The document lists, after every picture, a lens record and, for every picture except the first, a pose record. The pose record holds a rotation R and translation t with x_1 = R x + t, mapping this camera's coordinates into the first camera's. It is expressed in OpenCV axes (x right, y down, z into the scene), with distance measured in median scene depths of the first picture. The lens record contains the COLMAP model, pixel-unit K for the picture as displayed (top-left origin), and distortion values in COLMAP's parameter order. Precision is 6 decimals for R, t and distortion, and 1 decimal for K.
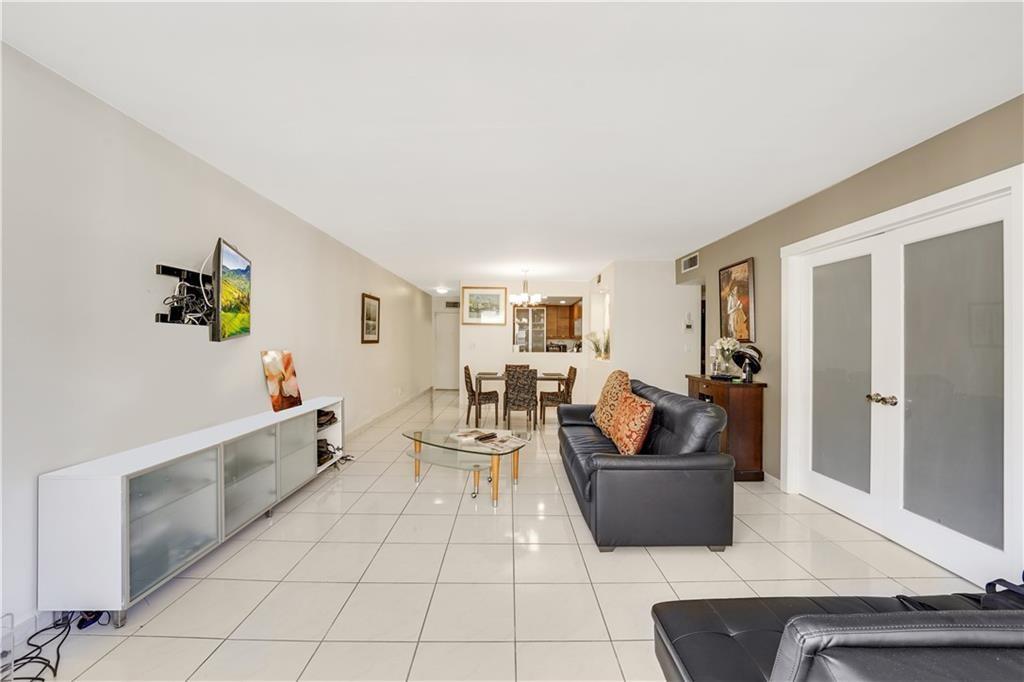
lens RADIAL K [[409.5, 0, 513.9], [0, 409.5, 339.2], [0, 0, 1]] dist [-0.025706, 0.000387]
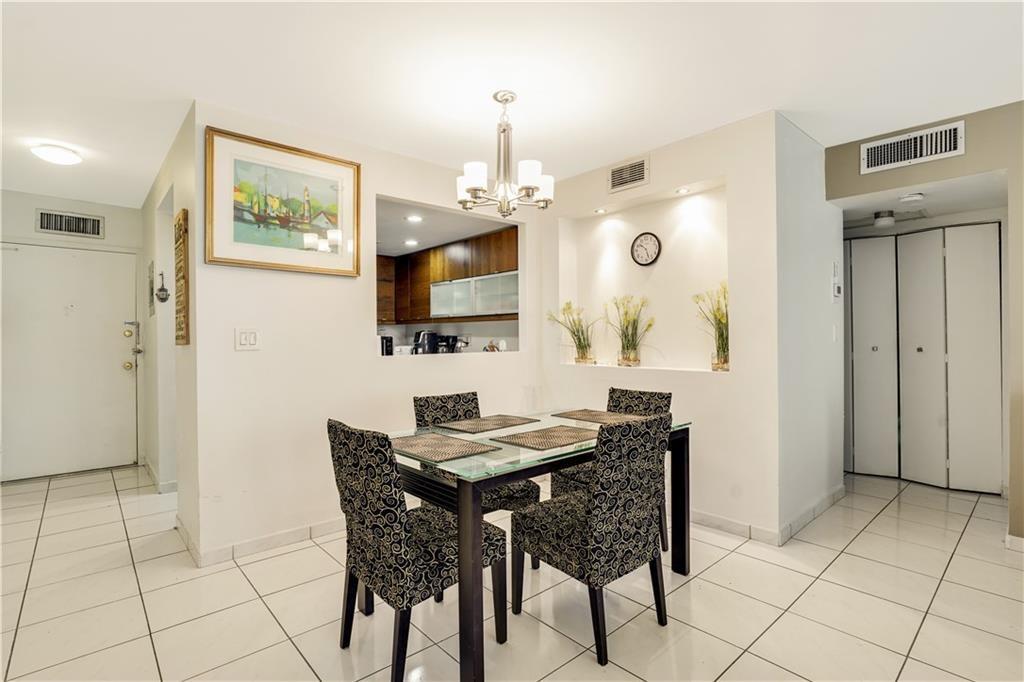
lens RADIAL K [[491.1, 0, 512.0], [0, 491.1, 341.0], [0, 0, 1]] dist [-0.014185, -0.000151]
pose [[0.750906, -0.017200, 0.660185, -0.190477], [0.007078, 0.999813, 0.017997, 0.012125], [-0.660371, -0.008841, 0.750888, 0.615408]]
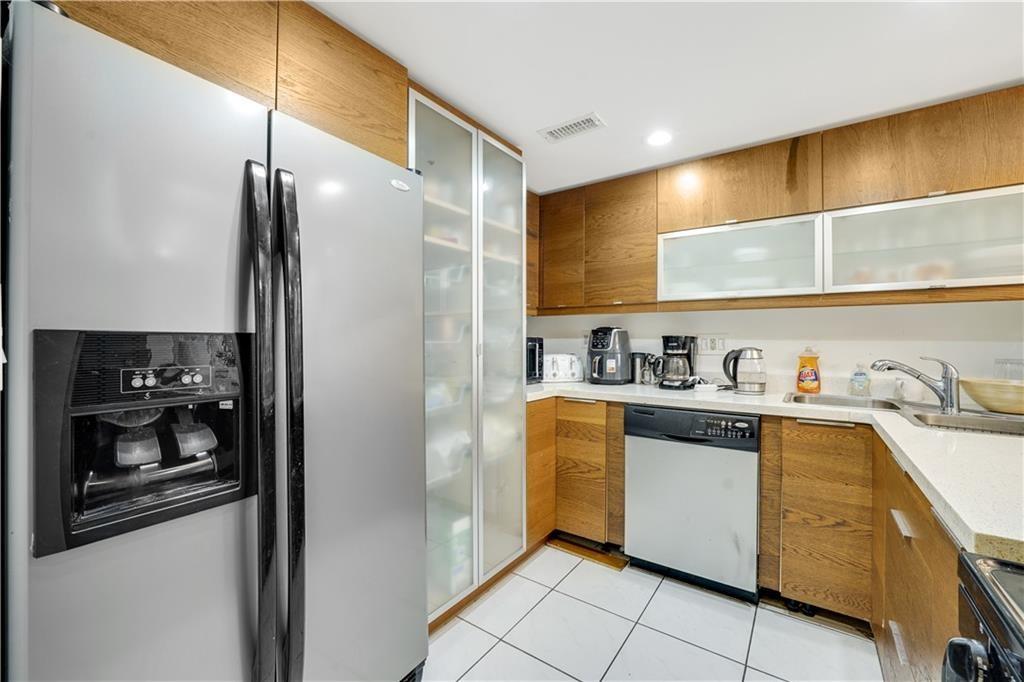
lens RADIAL K [[409.5, 0, 513.9], [0, 409.5, 339.2], [0, 0, 1]] dist [-0.025706, 0.000387]
pose [[0.593615, -0.005804, 0.804728, -0.120093], [-0.002762, 0.999953, 0.009249, 0.016209], [-0.804745, -0.007713, 0.593571, 1.116118]]
